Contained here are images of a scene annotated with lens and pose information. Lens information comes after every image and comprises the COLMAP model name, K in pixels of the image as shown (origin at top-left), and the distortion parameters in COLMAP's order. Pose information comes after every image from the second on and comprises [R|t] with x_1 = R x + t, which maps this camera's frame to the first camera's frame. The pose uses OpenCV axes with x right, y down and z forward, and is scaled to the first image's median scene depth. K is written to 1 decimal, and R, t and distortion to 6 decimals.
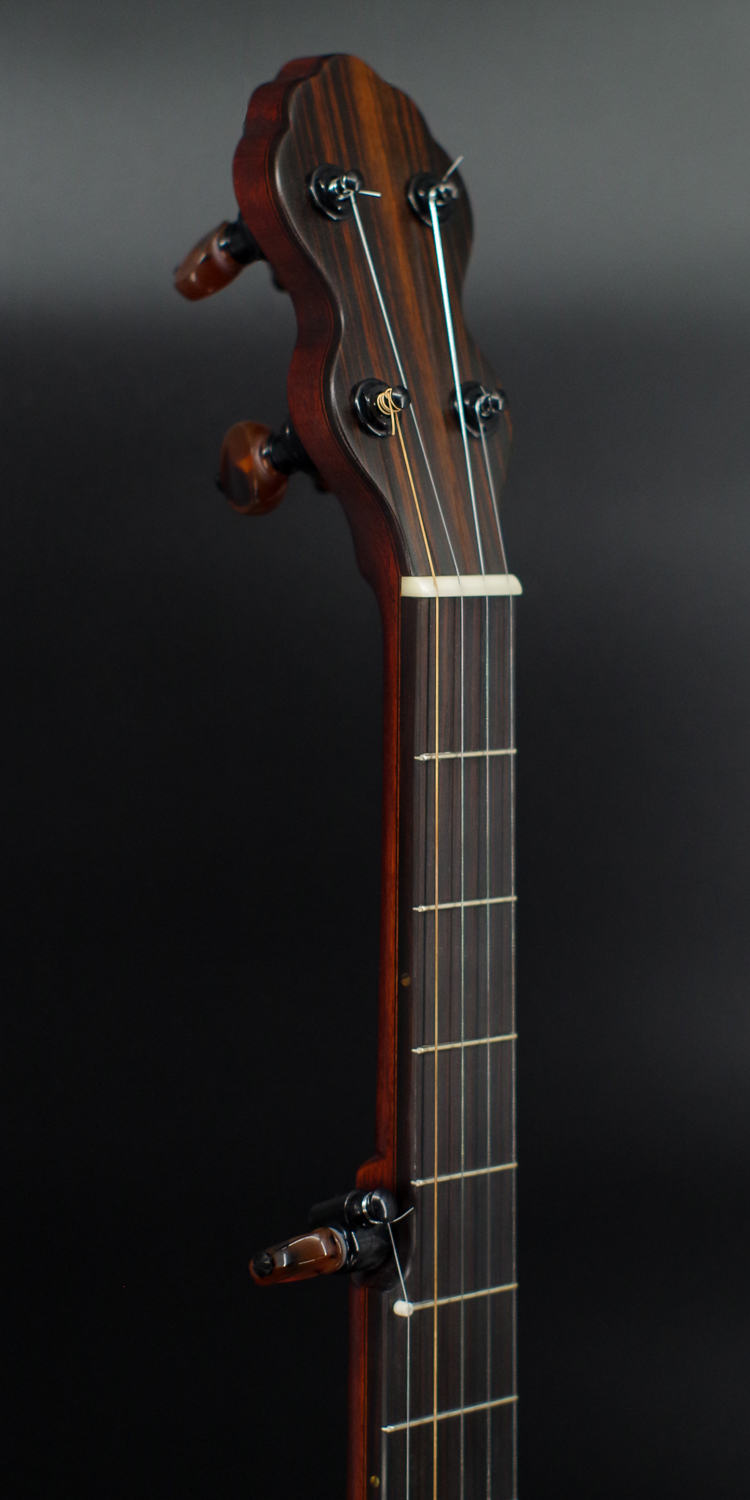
lens RADIAL K [[3402.5, 0, 375.0], [0, 3402.5, 750.0], [0, 0, 1]] dist [-0.216851, 0.647171]
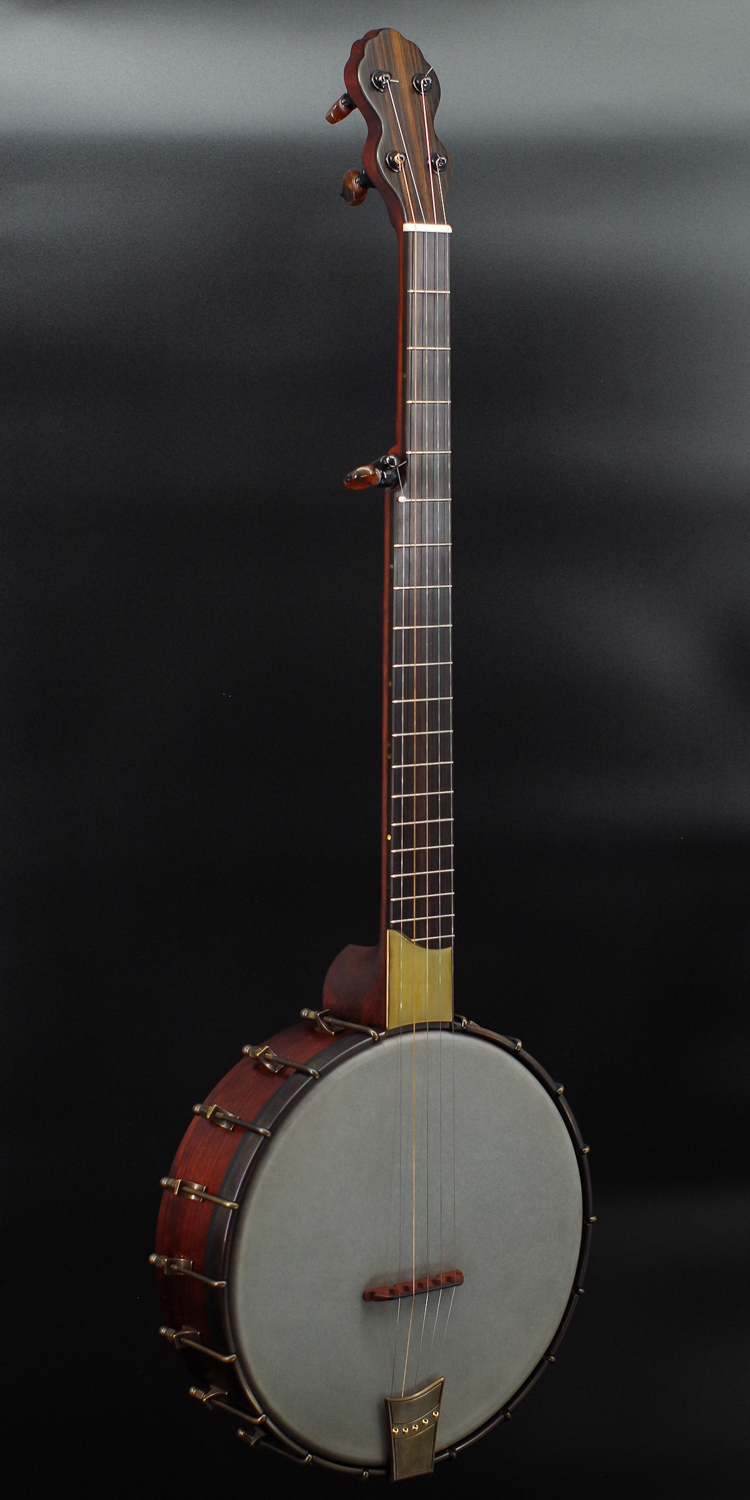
lens RADIAL K [[3402.5, 0, 375.0], [0, 3402.5, 750.0], [0, 0, 1]] dist [-0.216851, 0.647171]
pose [[0.991584, 0.010639, -0.129027, 0.328264], [-0.008597, 0.999829, 0.016375, 0.314106], [0.129179, -0.015128, 0.991506, -1.621952]]
